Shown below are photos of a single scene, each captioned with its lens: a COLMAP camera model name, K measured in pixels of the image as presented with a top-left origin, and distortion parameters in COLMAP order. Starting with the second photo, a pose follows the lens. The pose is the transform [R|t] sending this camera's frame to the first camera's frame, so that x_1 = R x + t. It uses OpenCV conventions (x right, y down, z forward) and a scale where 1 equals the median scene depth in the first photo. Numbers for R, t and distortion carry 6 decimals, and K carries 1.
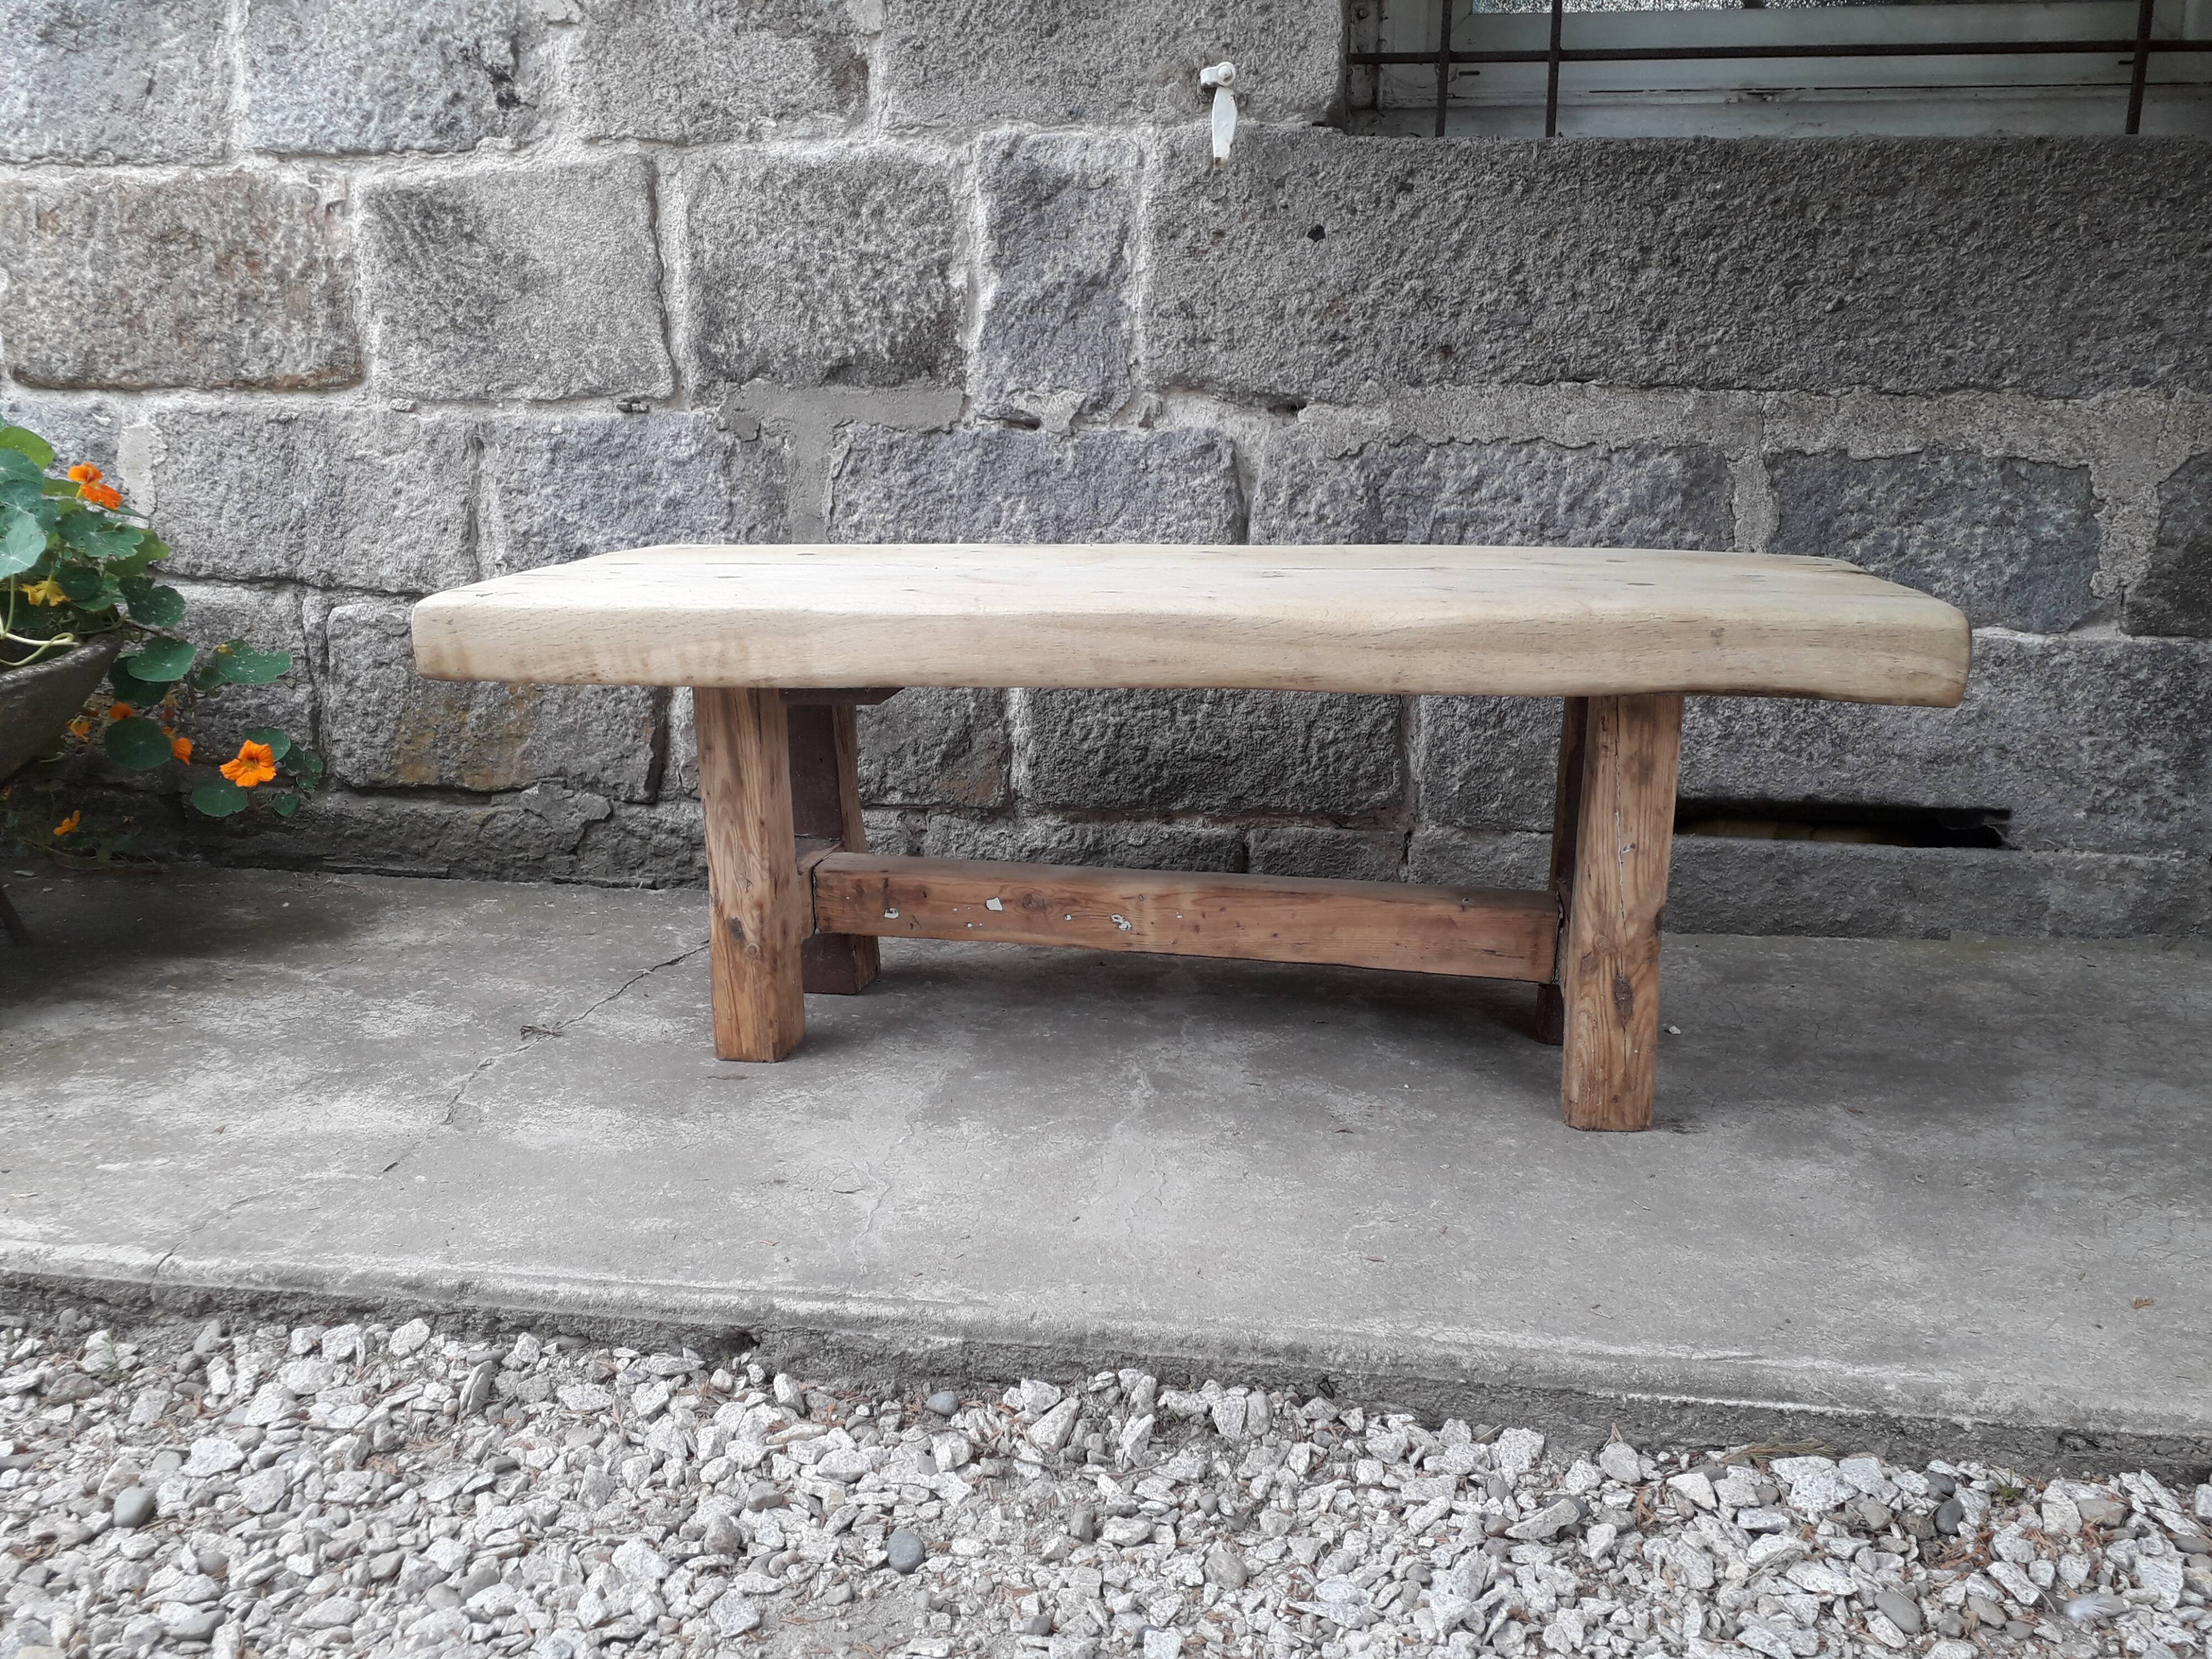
lens RADIAL K [[1744.2, 0, 1114.3], [0, 1744.2, 825.0], [0, 0, 1]] dist [0.147122, -0.319413]
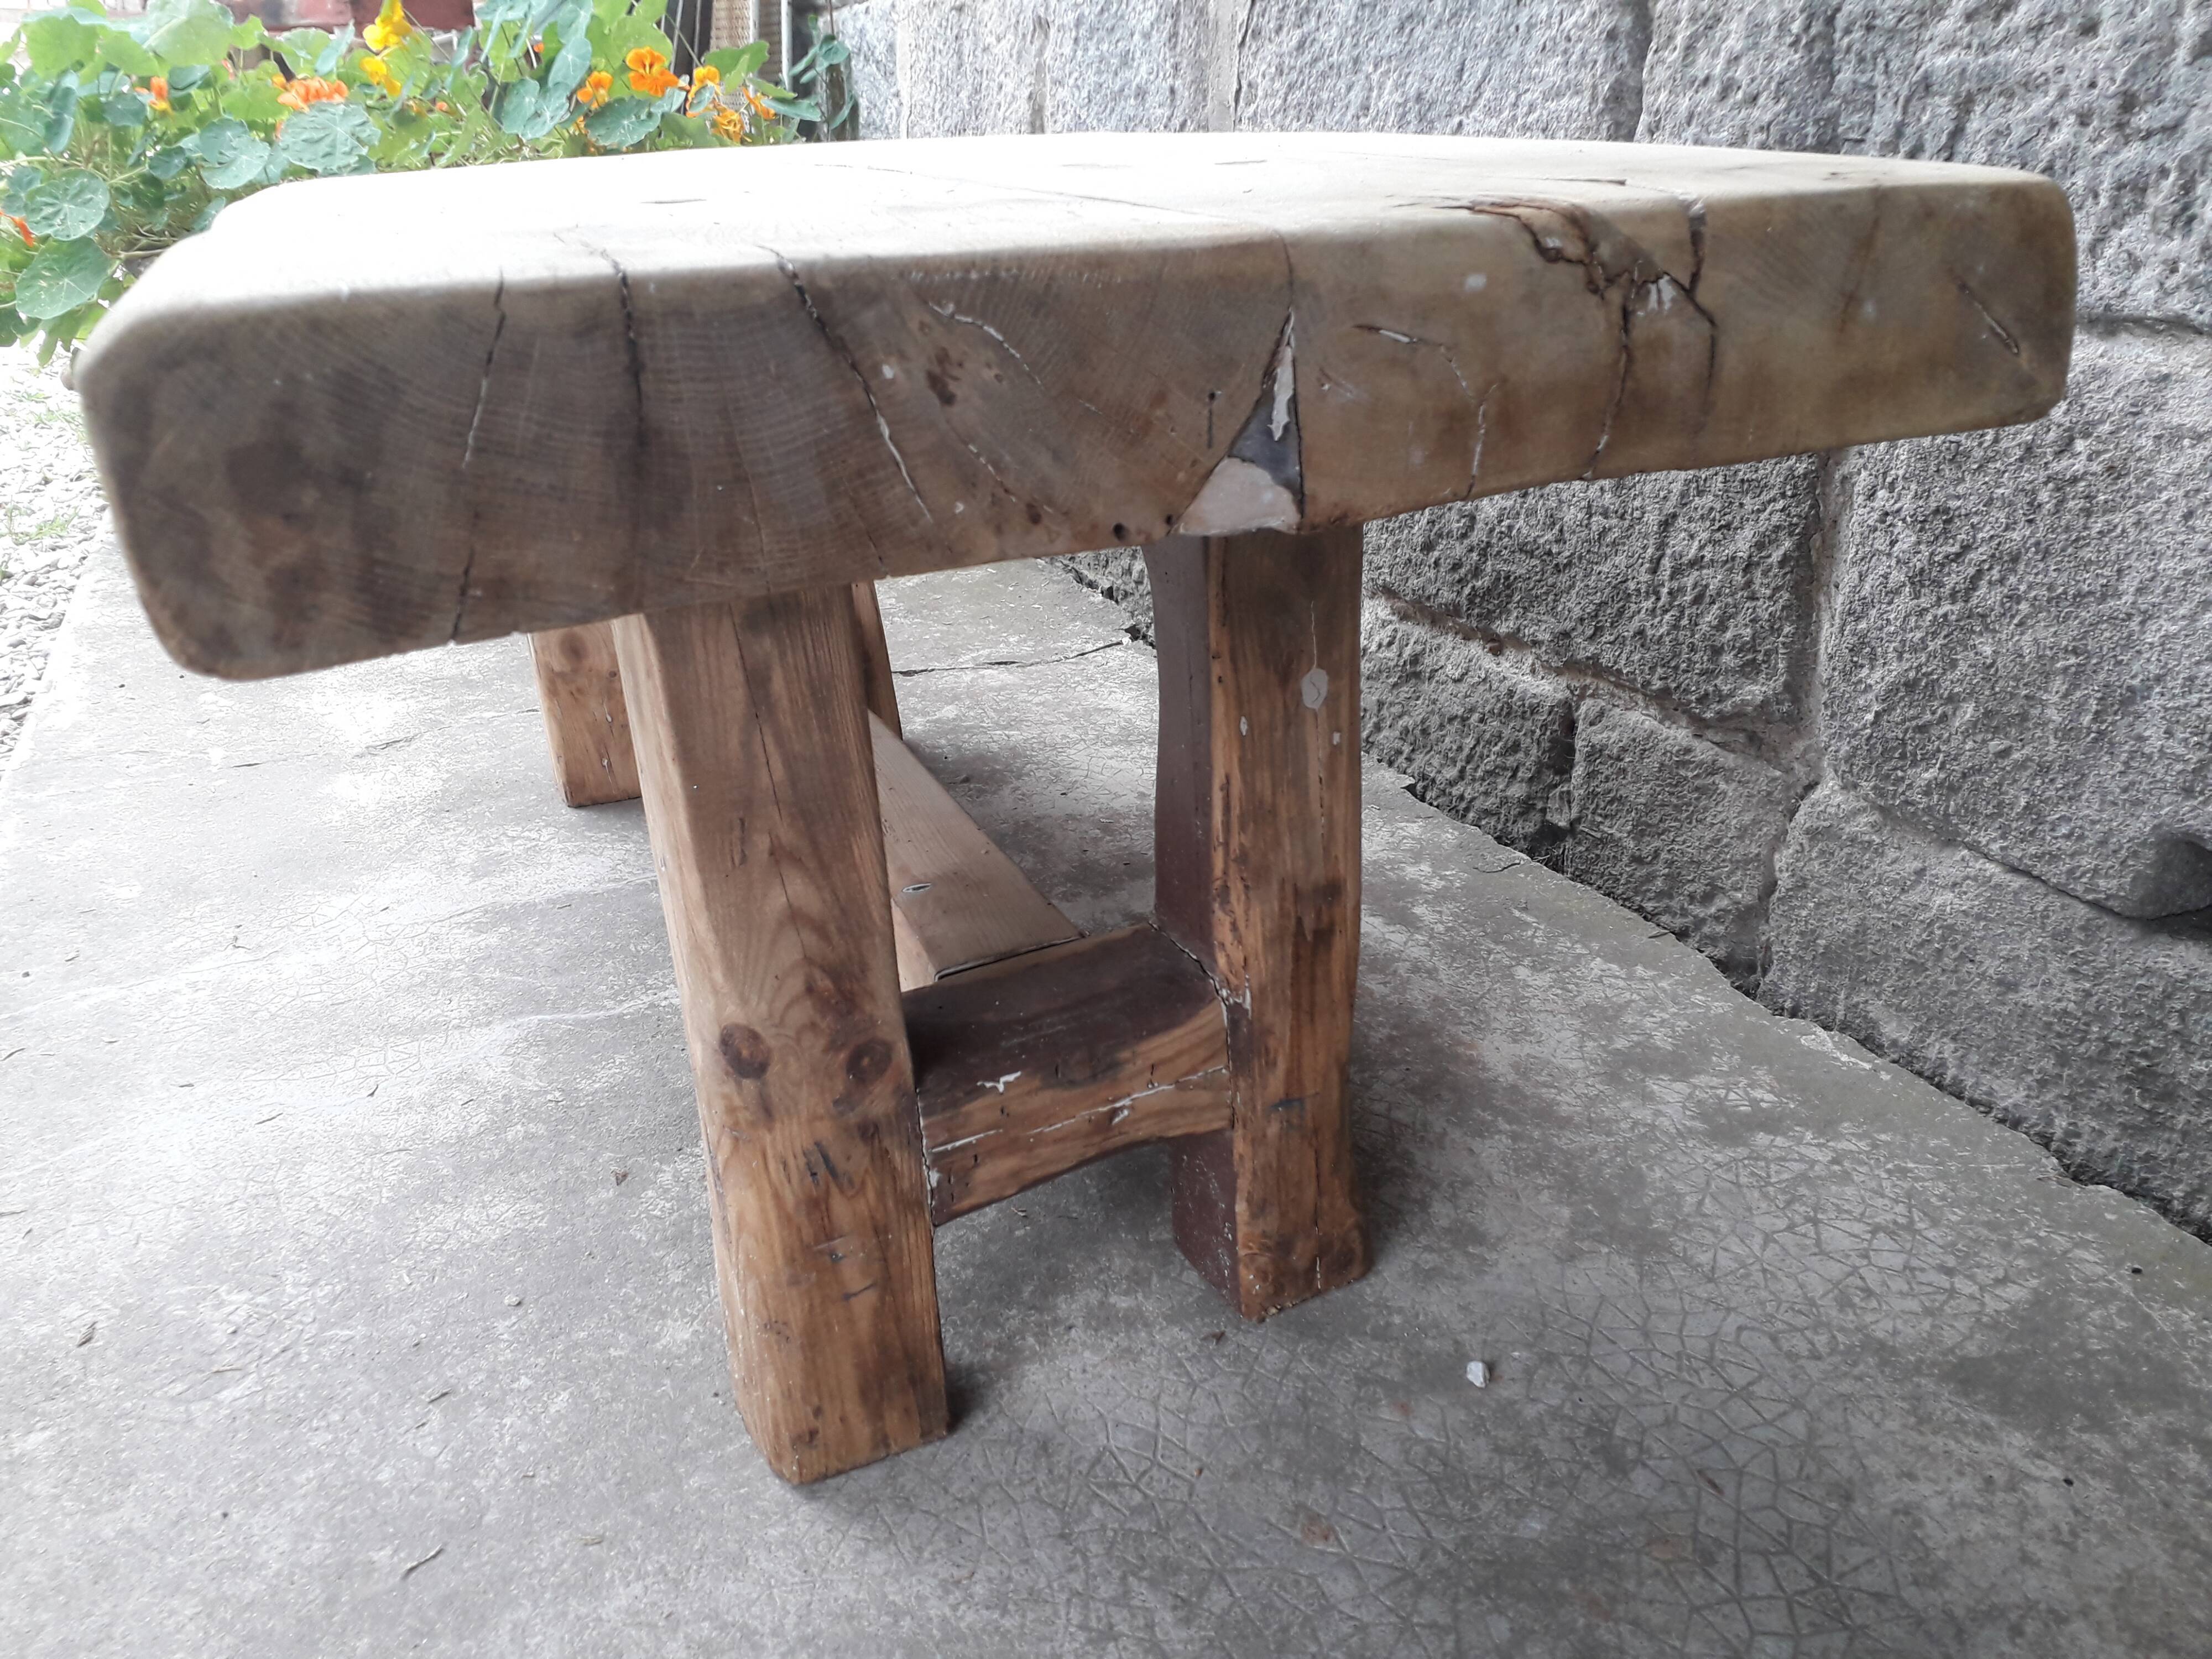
lens RADIAL K [[1779.4, 0, 1110.4], [0, 1779.4, 820.5], [0, 0, 1]] dist [0.068013, -0.088737]
pose [[0.525663, 0.302941, -0.794925, 0.483733], [-0.155926, 0.952924, 0.260044, -0.087832], [0.836281, -0.012746, 0.548153, 0.597960]]
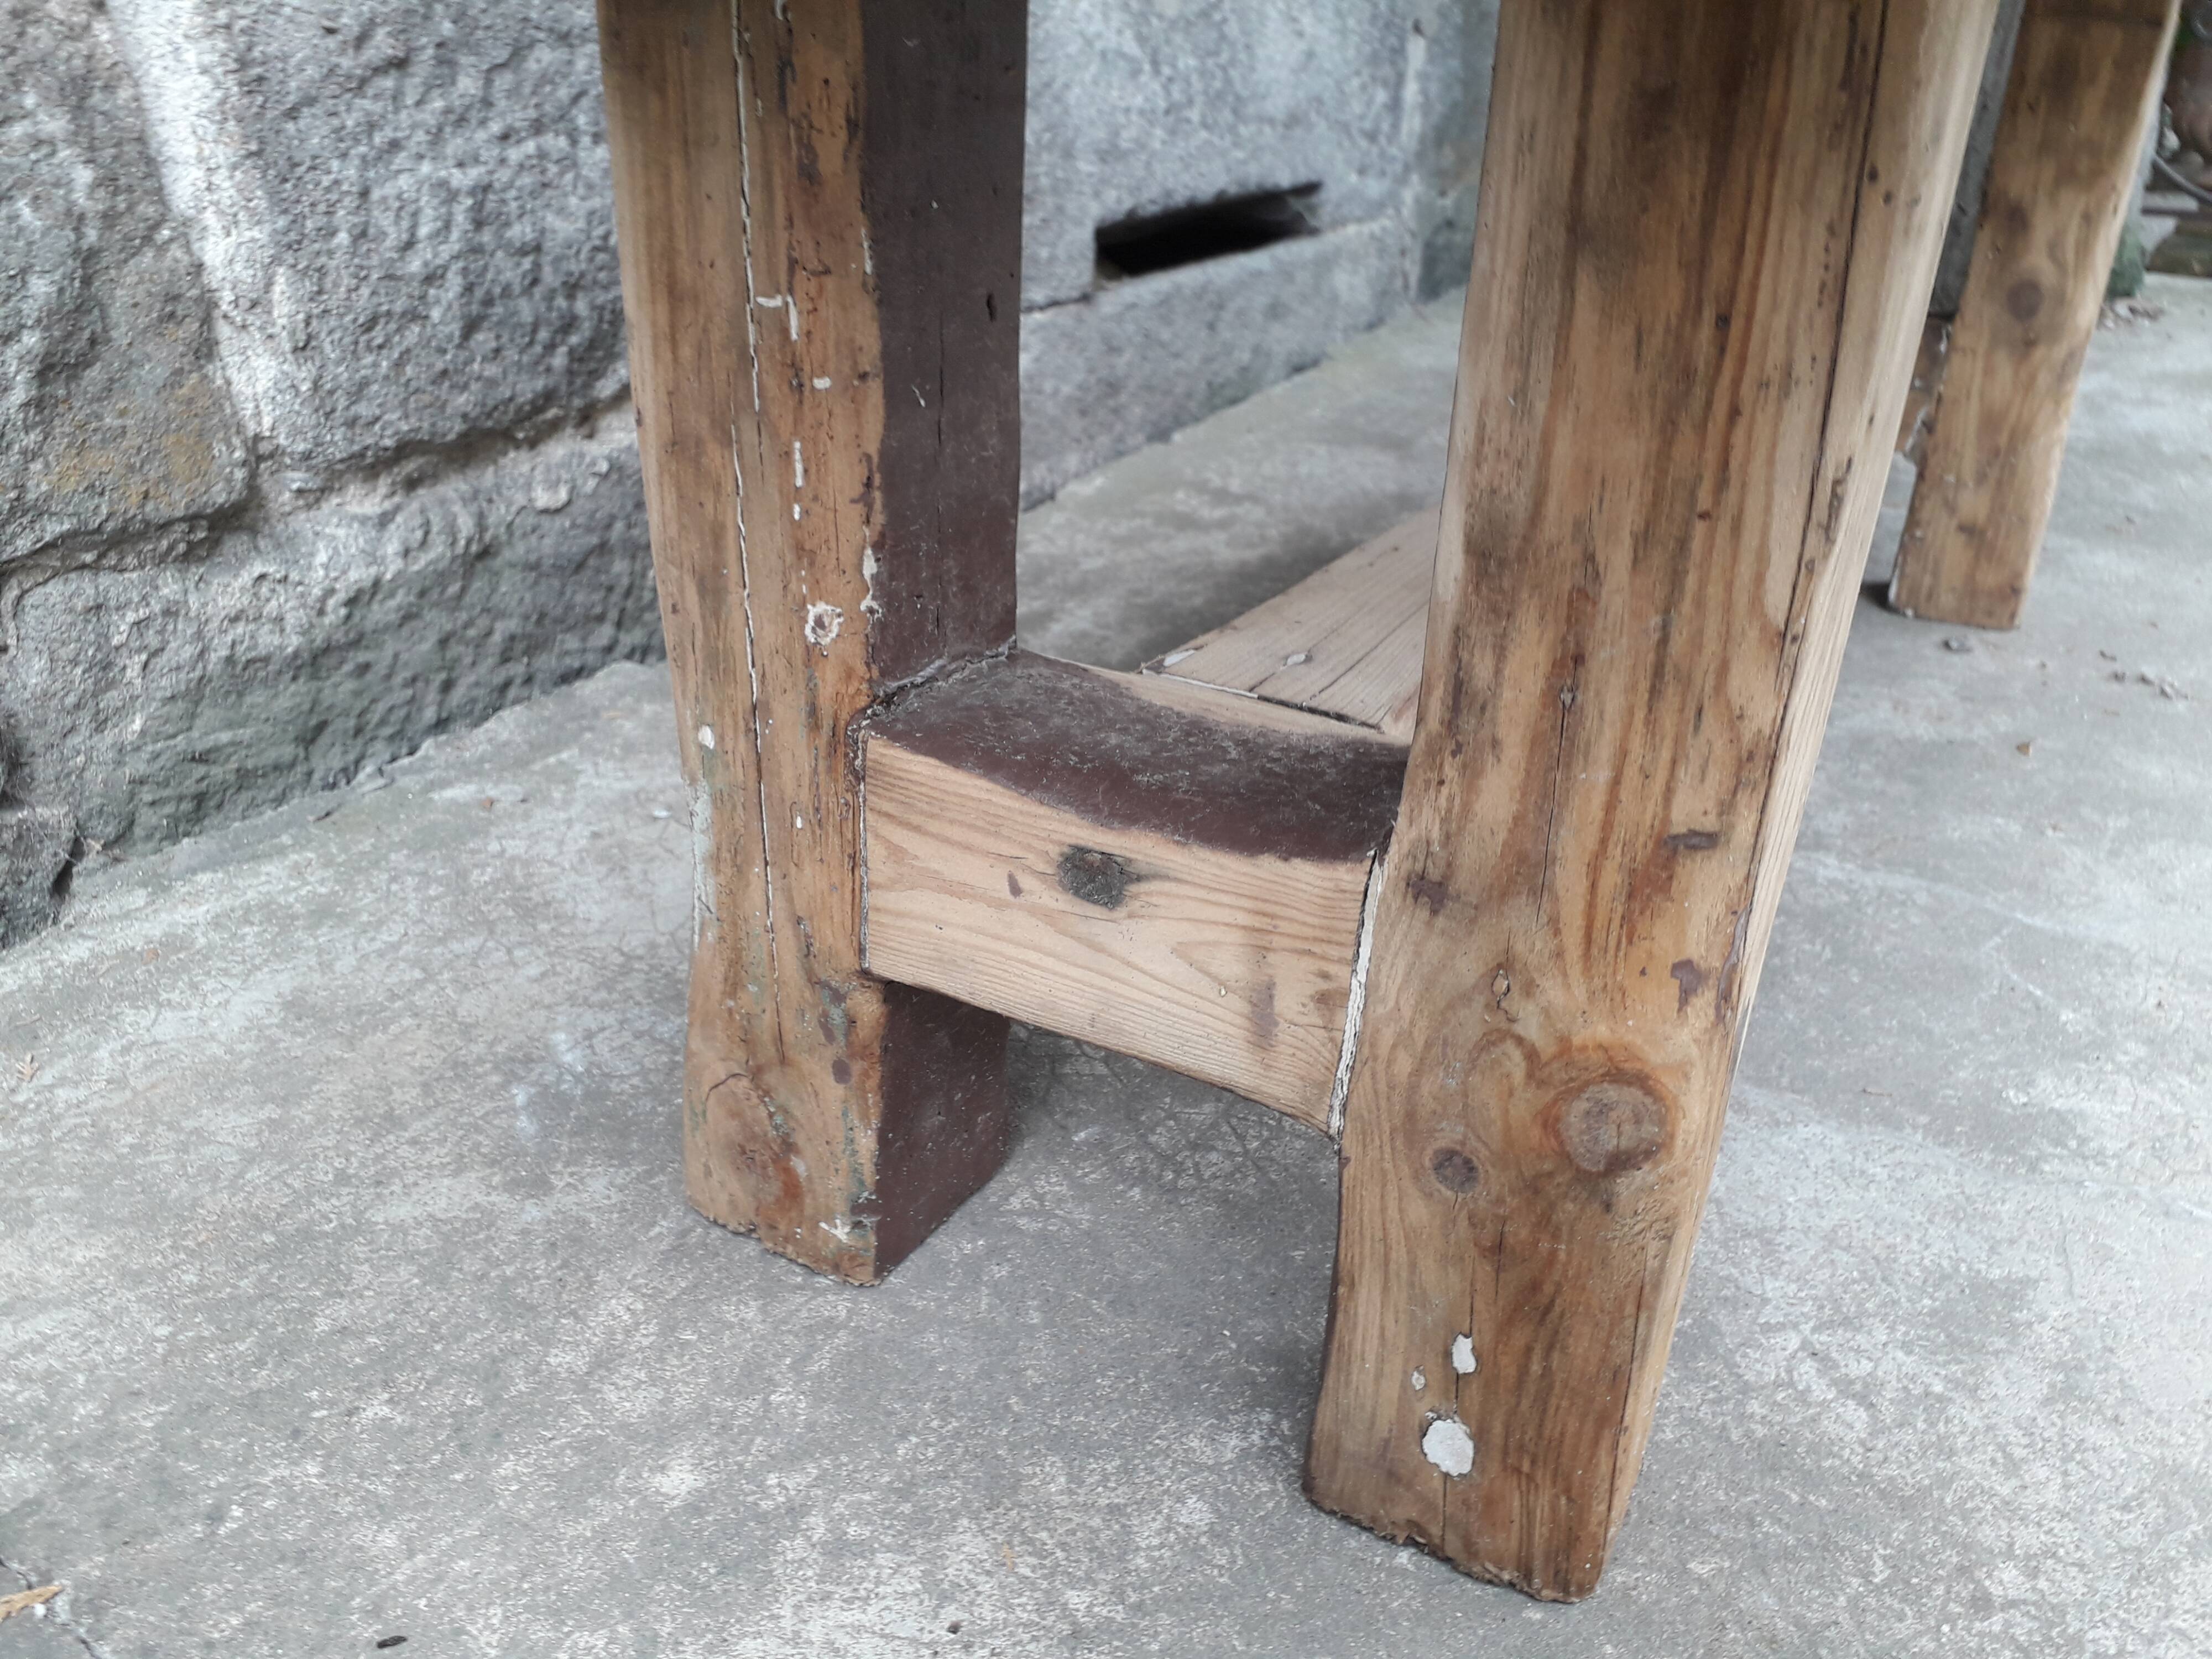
lens RADIAL K [[1765.6, 0, 1109.0], [0, 1765.6, 823.1], [0, 0, 1]] dist [0.064085, -0.089710]
pose [[0.348348, -0.396298, 0.849471, -0.340814], [0.191331, 0.917215, 0.349442, -0.042661], [-0.917631, 0.040803, 0.395334, 0.768444]]
